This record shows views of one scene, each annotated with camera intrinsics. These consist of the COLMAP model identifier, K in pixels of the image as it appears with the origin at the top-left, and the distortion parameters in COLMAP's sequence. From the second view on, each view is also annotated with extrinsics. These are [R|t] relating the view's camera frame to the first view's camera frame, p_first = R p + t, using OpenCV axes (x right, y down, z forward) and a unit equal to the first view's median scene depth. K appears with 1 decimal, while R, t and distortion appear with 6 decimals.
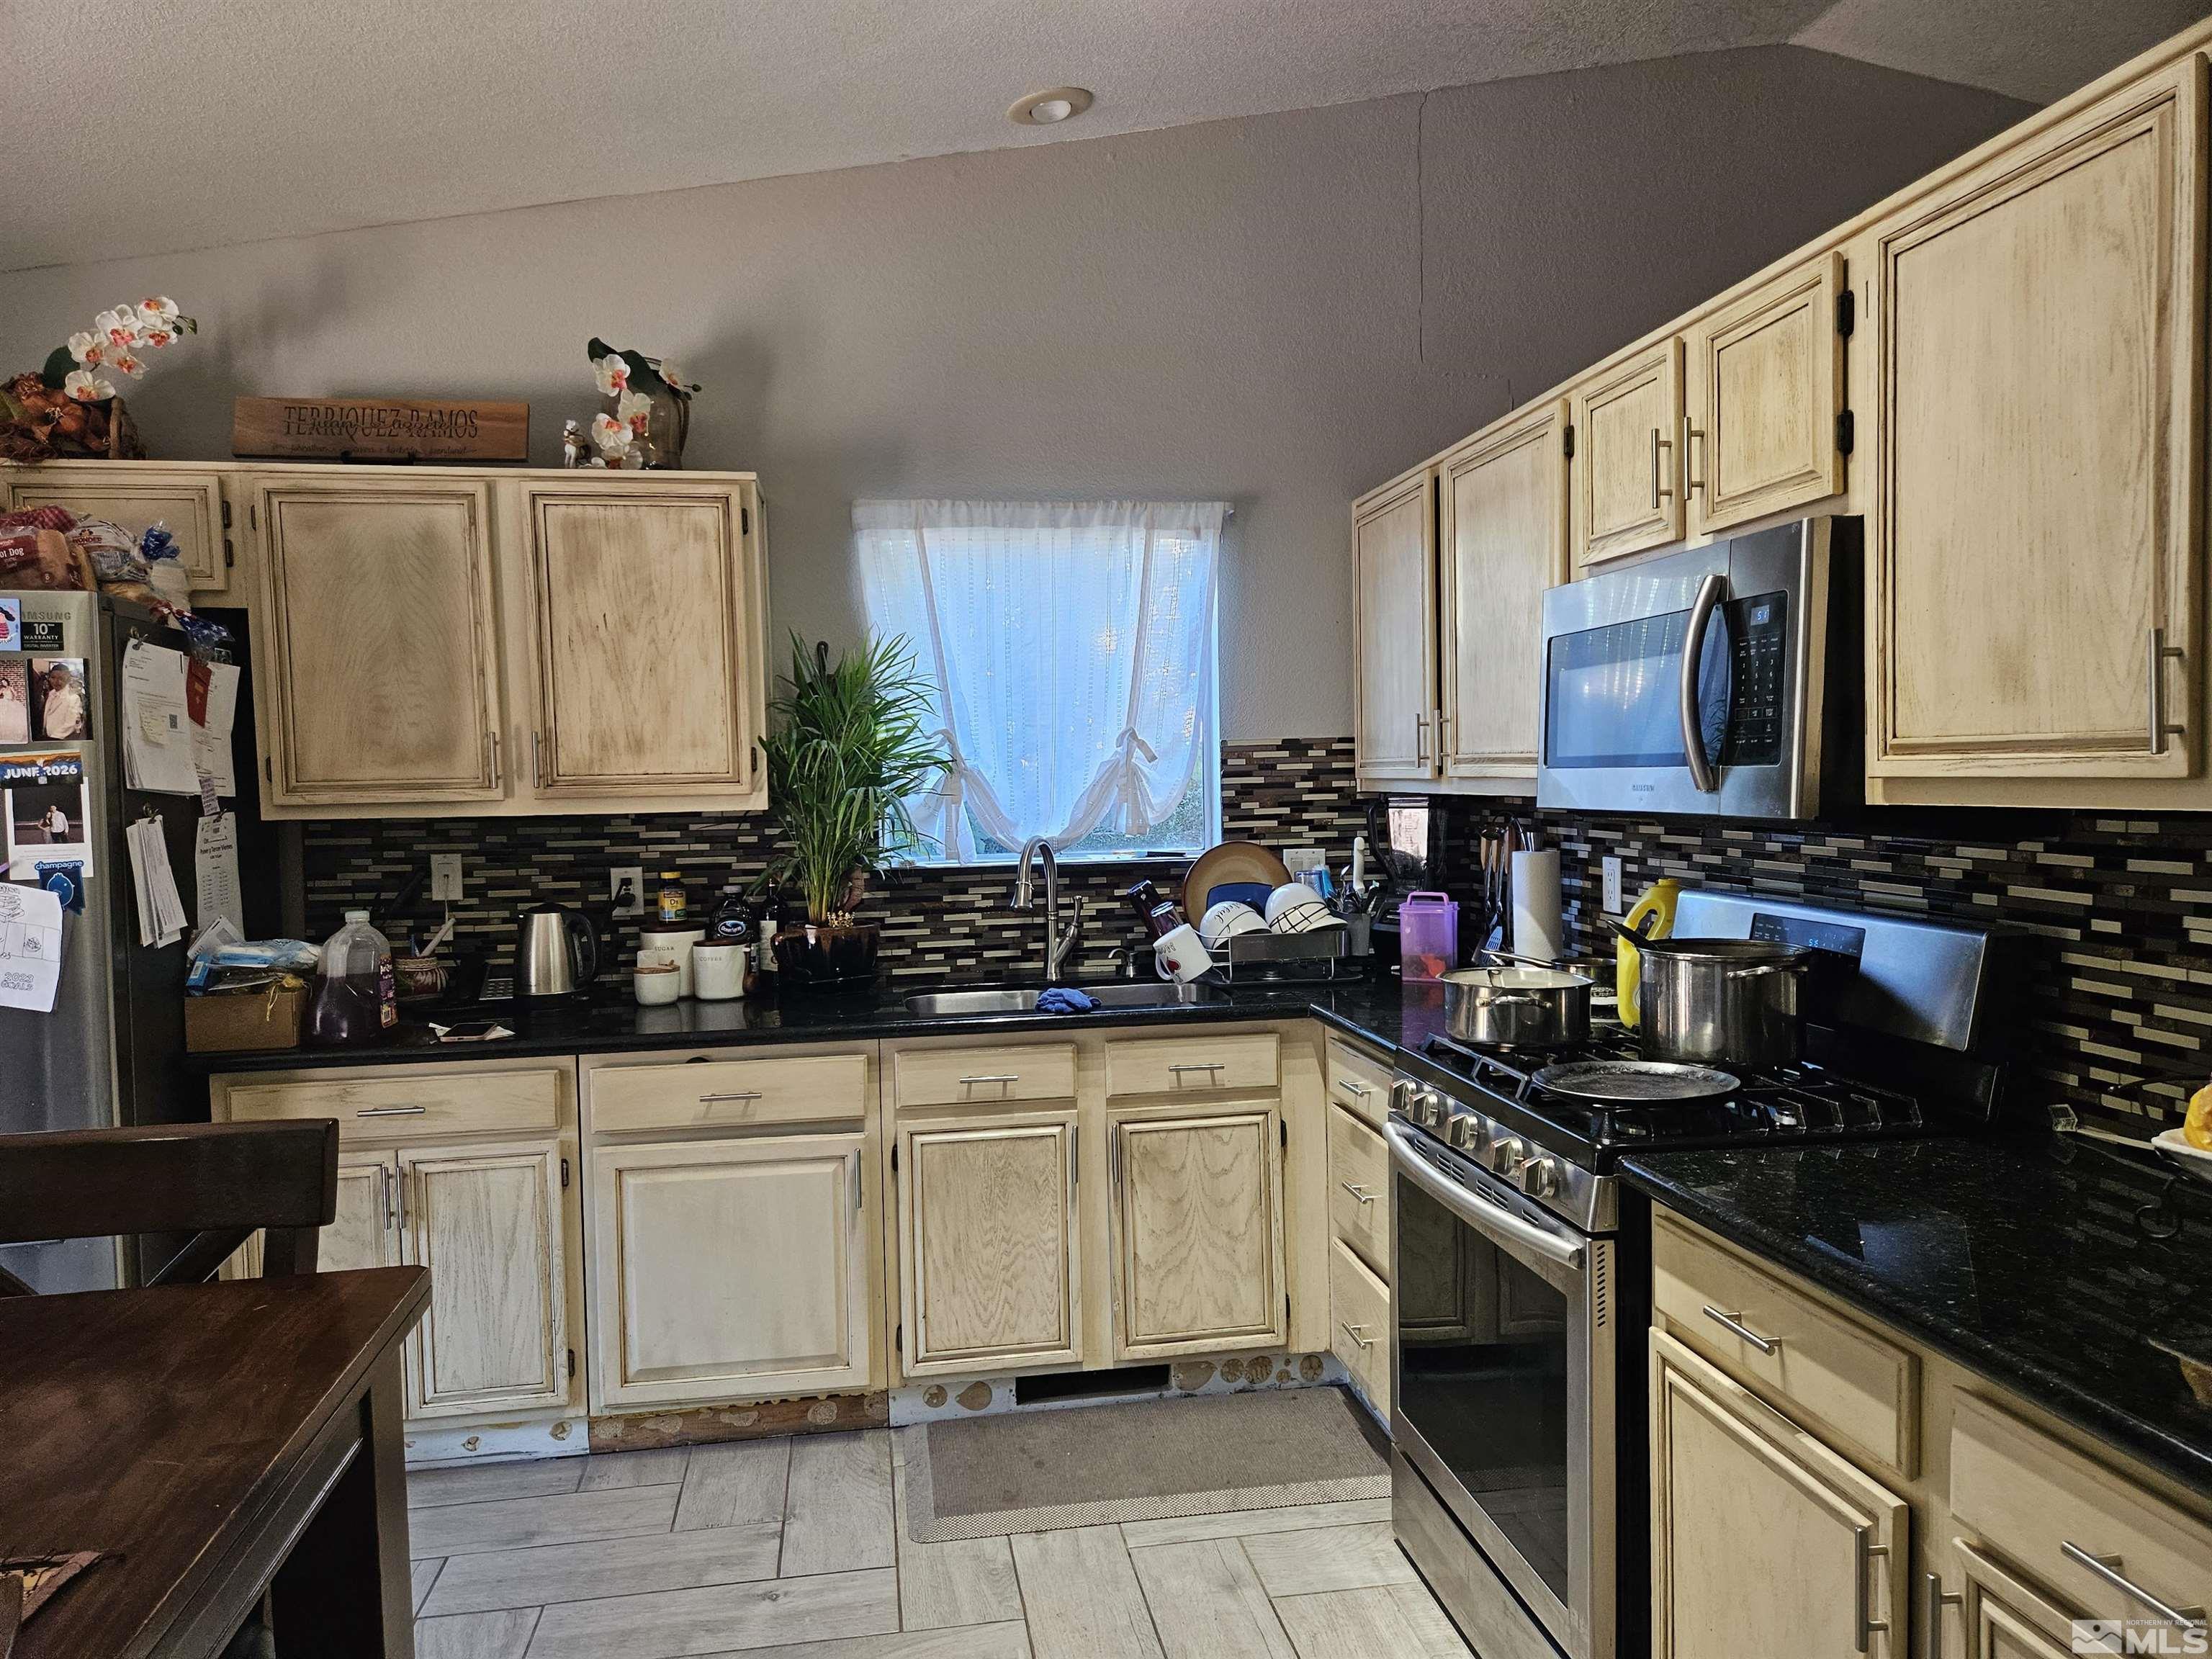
lens RADIAL K [[1487.8, 0, 1115.0], [0, 1487.8, 852.0], [0, 0, 1]] dist [0.084428, -0.082191]
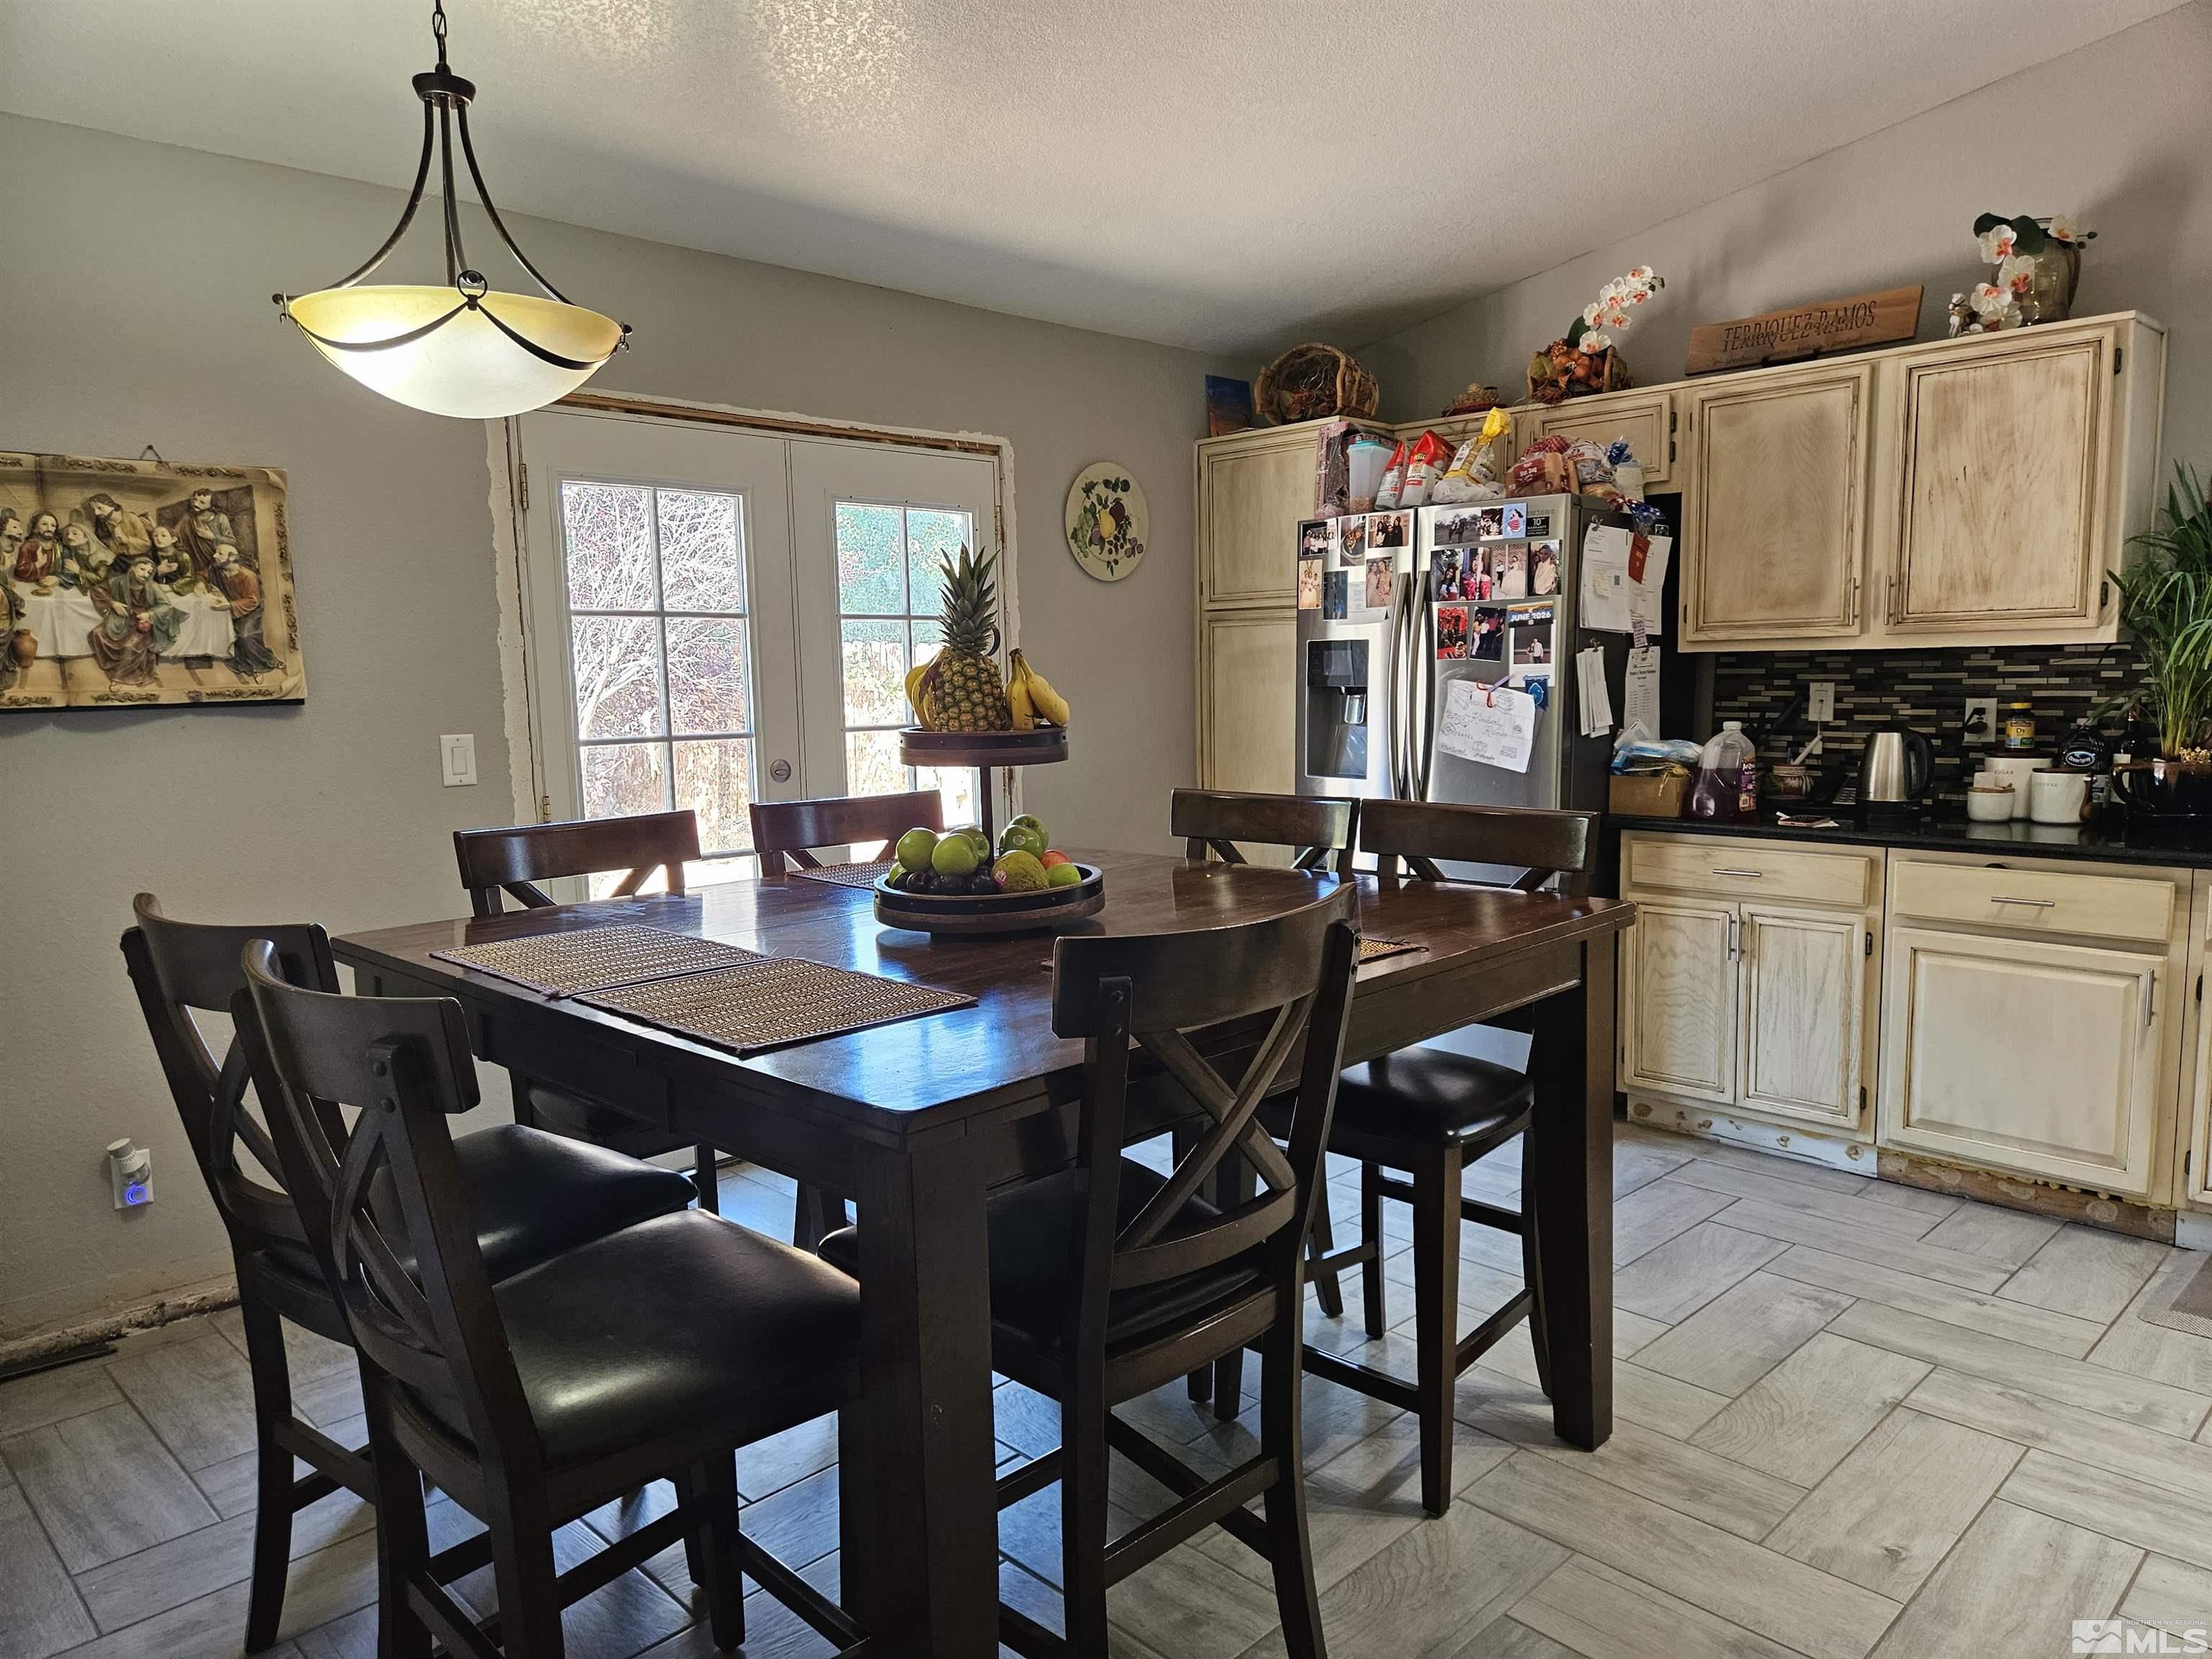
lens RADIAL K [[1487.8, 0, 1115.0], [0, 1487.8, 852.0], [0, 0, 1]] dist [0.084428, -0.082191]
pose [[0.579631, 0.109486, -0.807491, 0.245961], [-0.036135, 0.993411, 0.108756, 0.027823], [0.814078, -0.033860, 0.579768, -0.188679]]
